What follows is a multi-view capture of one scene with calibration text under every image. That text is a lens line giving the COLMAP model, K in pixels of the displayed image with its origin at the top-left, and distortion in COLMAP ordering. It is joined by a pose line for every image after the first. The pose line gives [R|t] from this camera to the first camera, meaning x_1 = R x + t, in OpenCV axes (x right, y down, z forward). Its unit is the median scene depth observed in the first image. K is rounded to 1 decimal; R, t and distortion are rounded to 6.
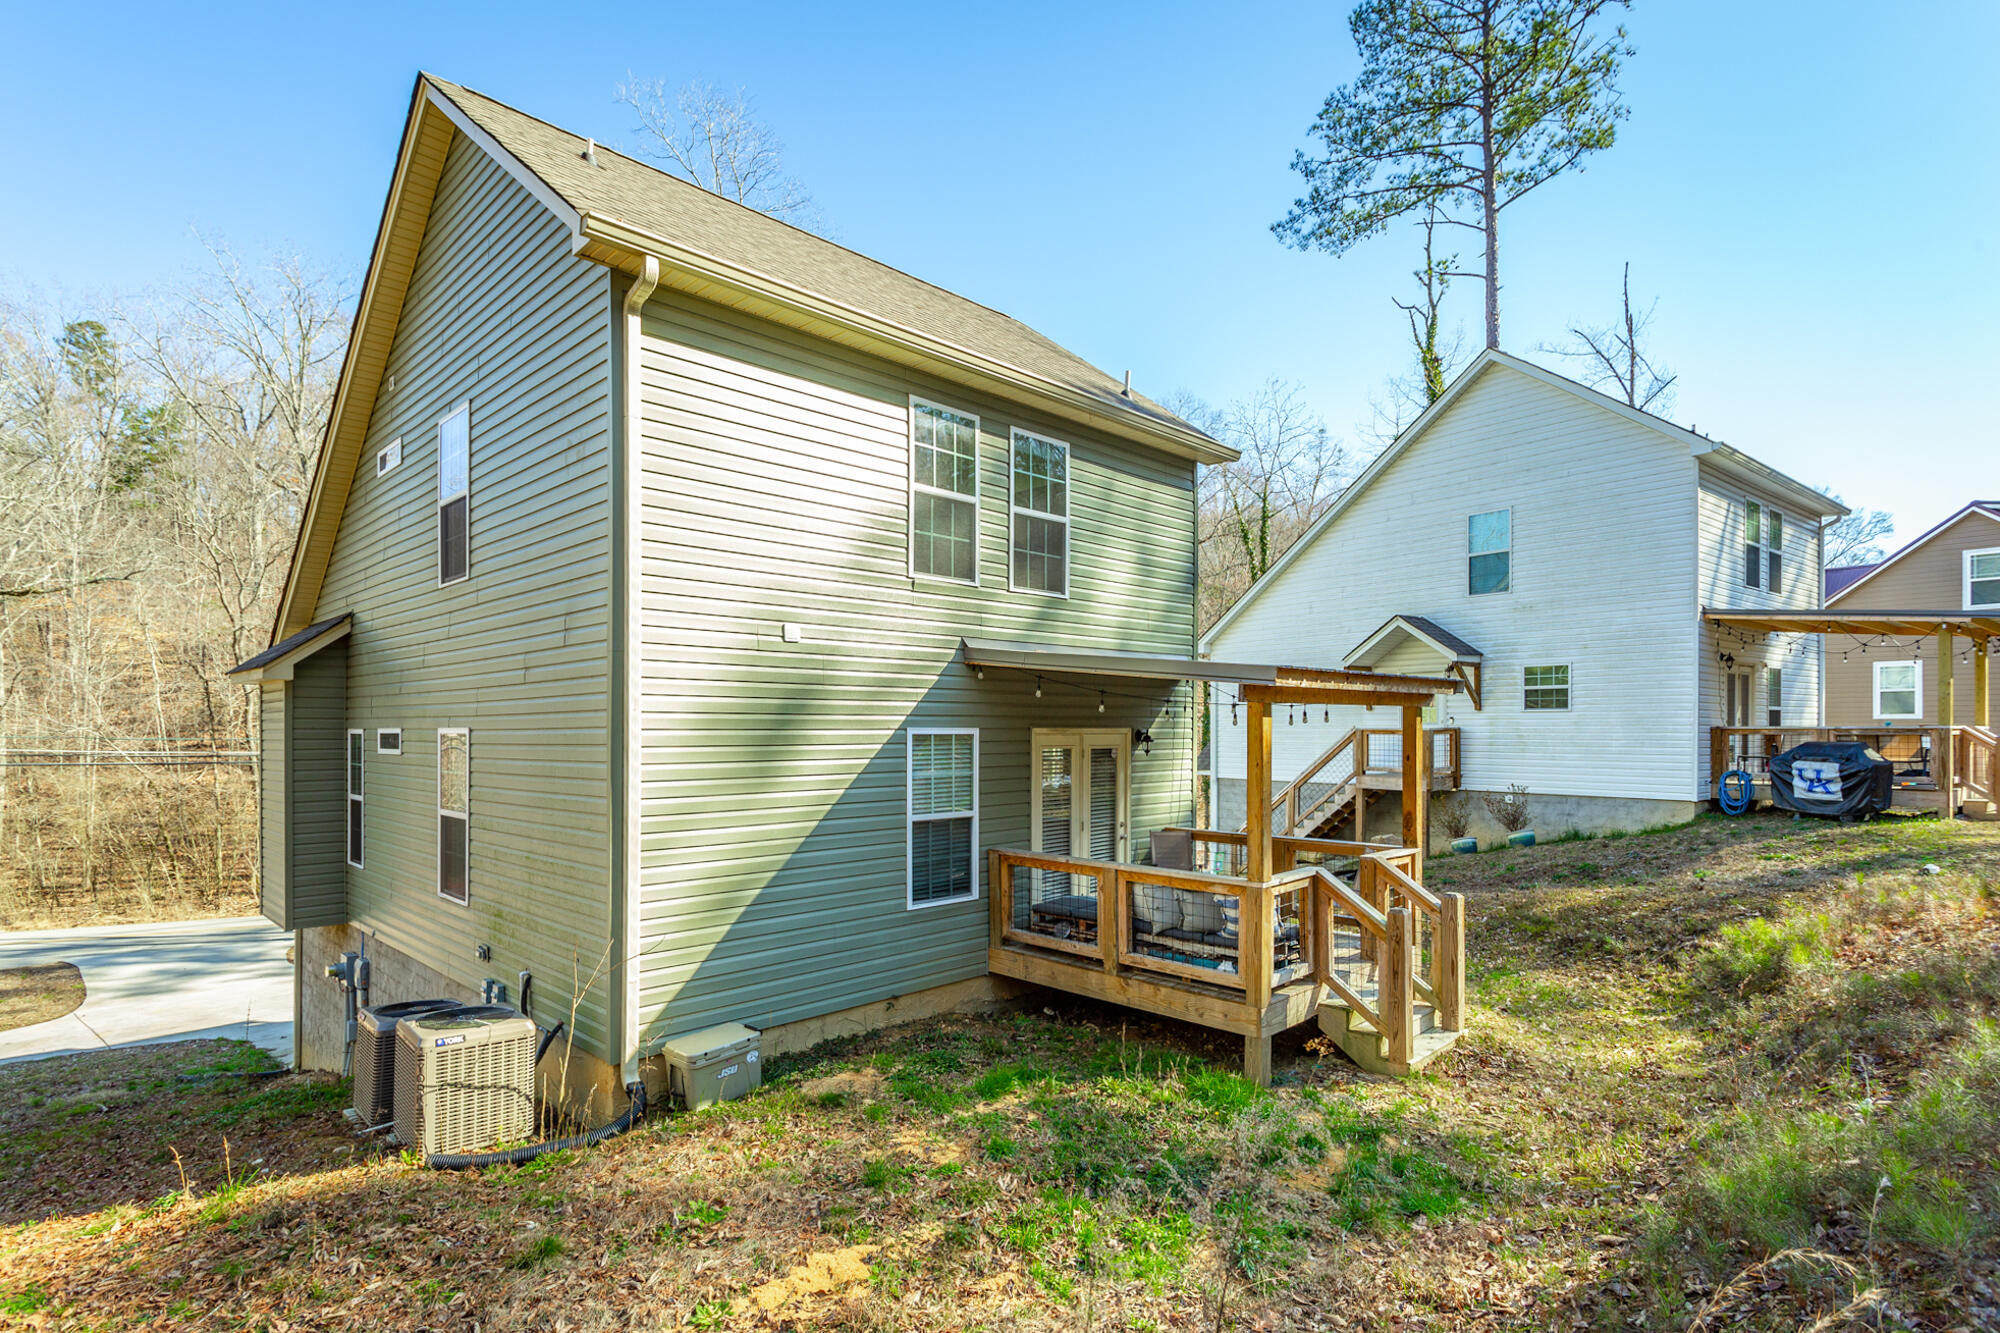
lens RADIAL K [[952.3, 0, 998.4], [0, 952.3, 731.1], [0, 0, 1]] dist [0.000884, 0.000206]
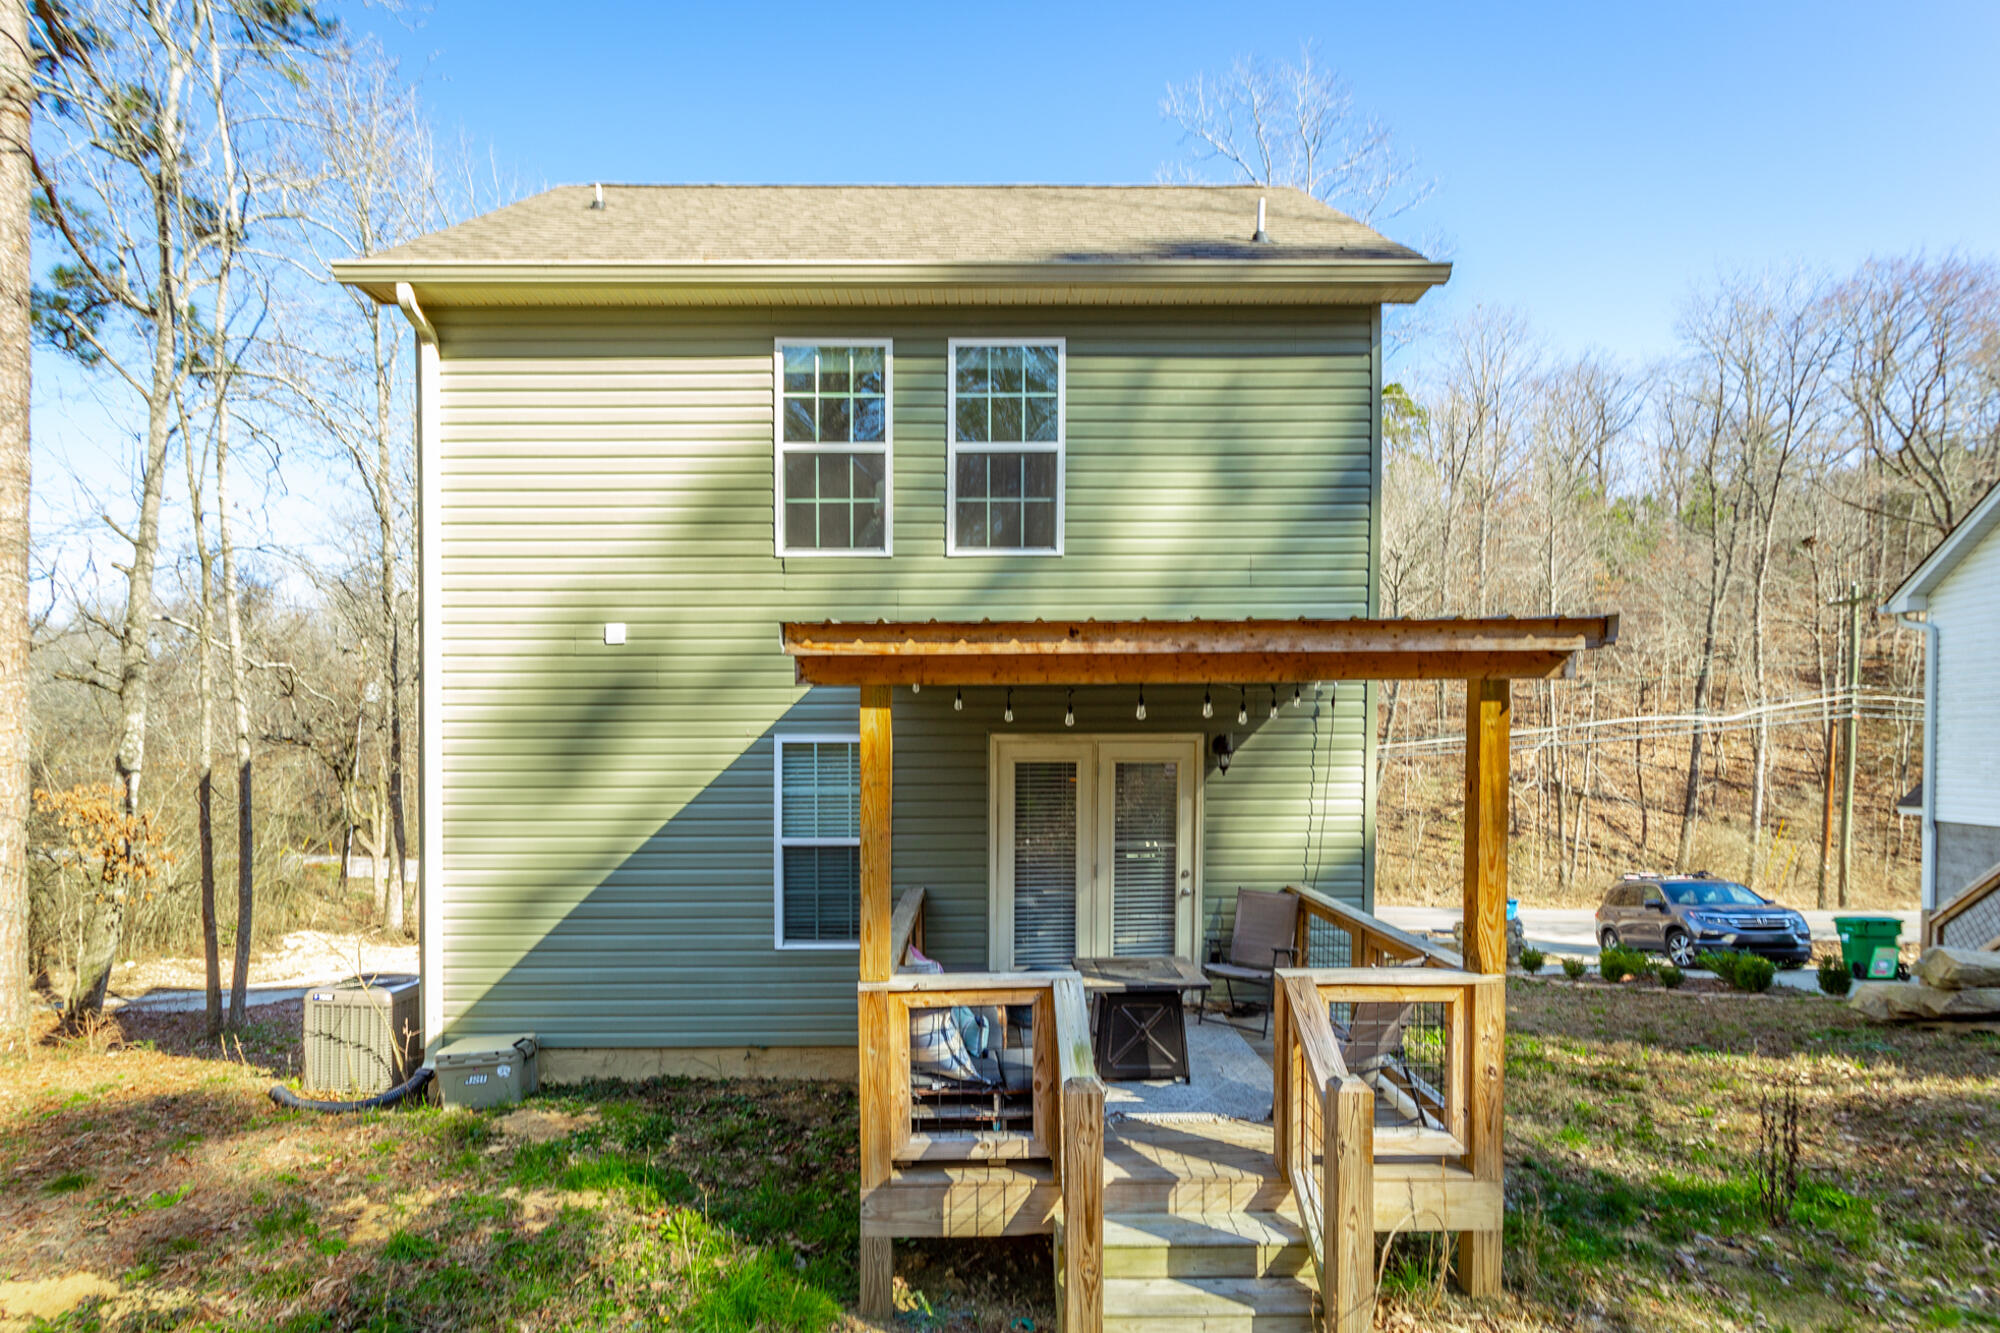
lens RADIAL K [[943.8, 0, 996.8], [0, 943.8, 767.5], [0, 0, 1]] dist [-0.002488, -0.000443]
pose [[0.730668, 0.010588, -0.682650, 0.583528], [0.002690, 0.999827, 0.018386, 0.009965], [0.682727, -0.015271, 0.730514, 0.486471]]
